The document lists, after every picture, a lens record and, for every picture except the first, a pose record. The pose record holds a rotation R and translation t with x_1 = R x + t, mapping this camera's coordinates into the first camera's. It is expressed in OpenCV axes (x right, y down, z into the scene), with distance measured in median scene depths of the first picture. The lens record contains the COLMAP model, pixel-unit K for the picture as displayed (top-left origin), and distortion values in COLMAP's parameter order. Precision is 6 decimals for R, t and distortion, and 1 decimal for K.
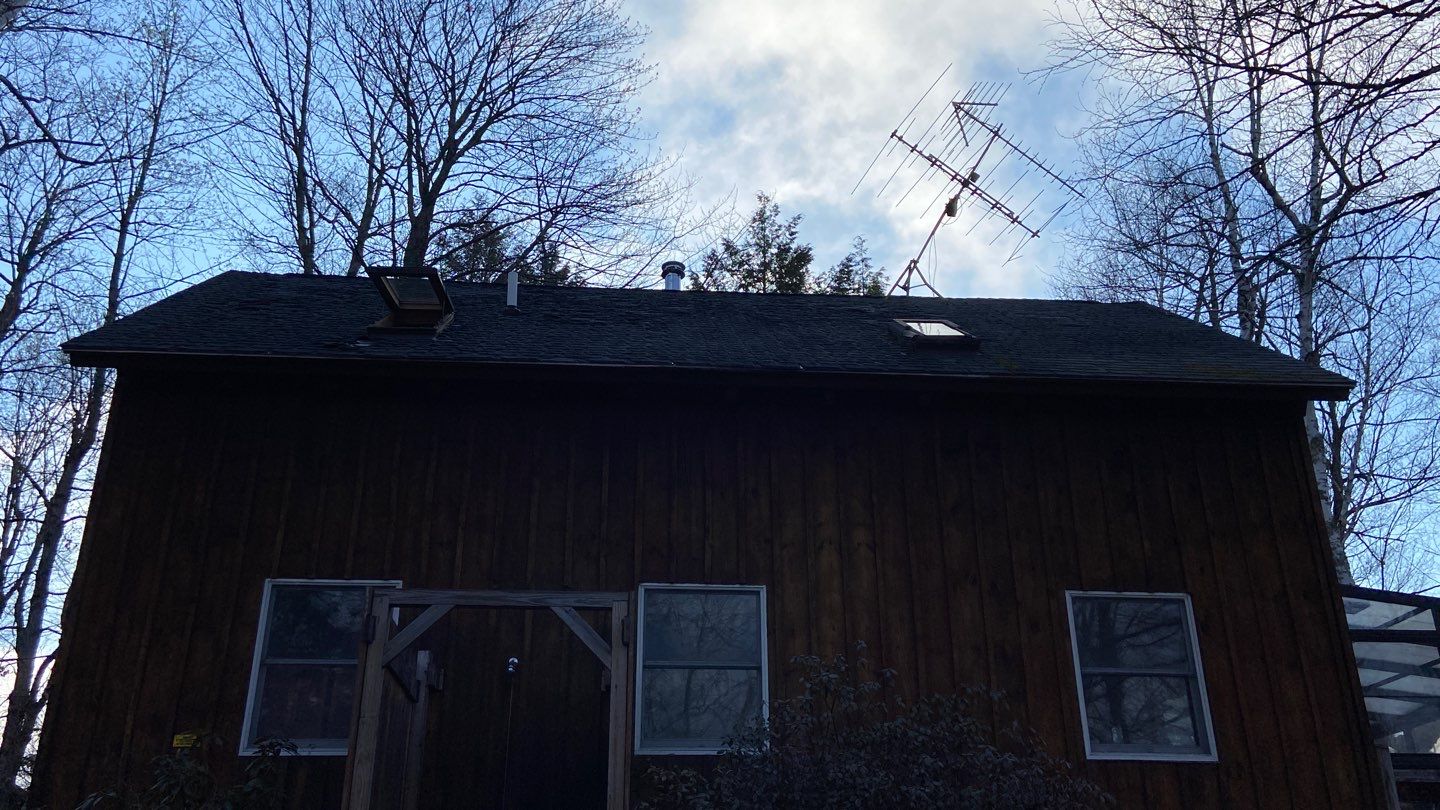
lens RADIAL K [[1295.0, 0, 724.8], [0, 1295.0, 408.1], [0, 0, 1]] dist [0.103501, -0.093078]
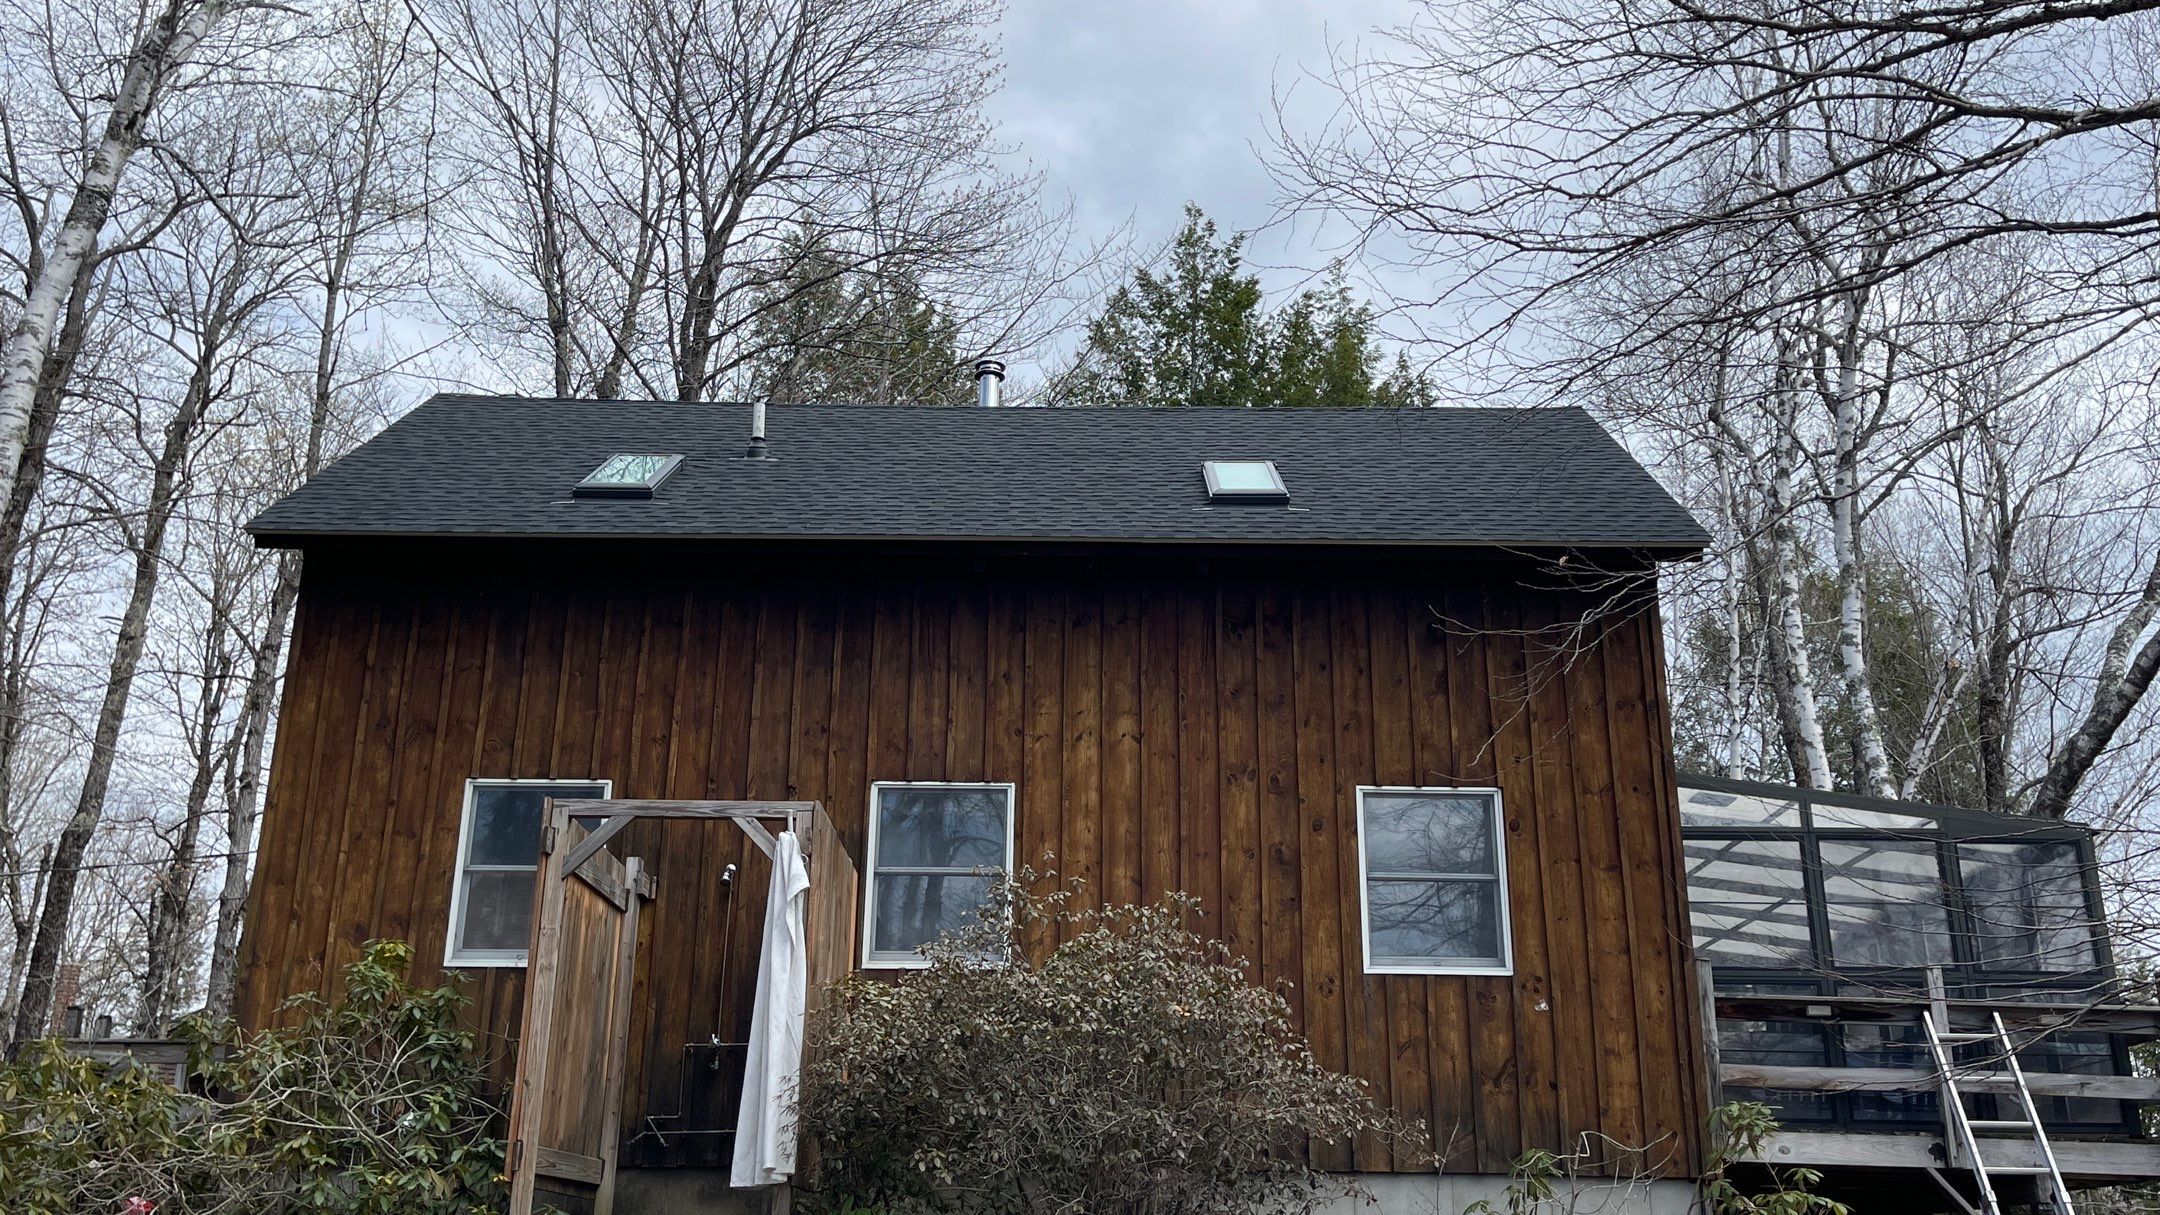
lens RADIAL K [[1983.9, 0, 1080.0], [0, 1983.9, 607.5], [0, 0, 1]] dist [0.050680, -0.015173]
pose [[0.996128, -0.013120, -0.086934, 0.075580], [0.019374, 0.997253, 0.071491, -0.030577], [0.085758, -0.072899, 0.993646, -0.129056]]
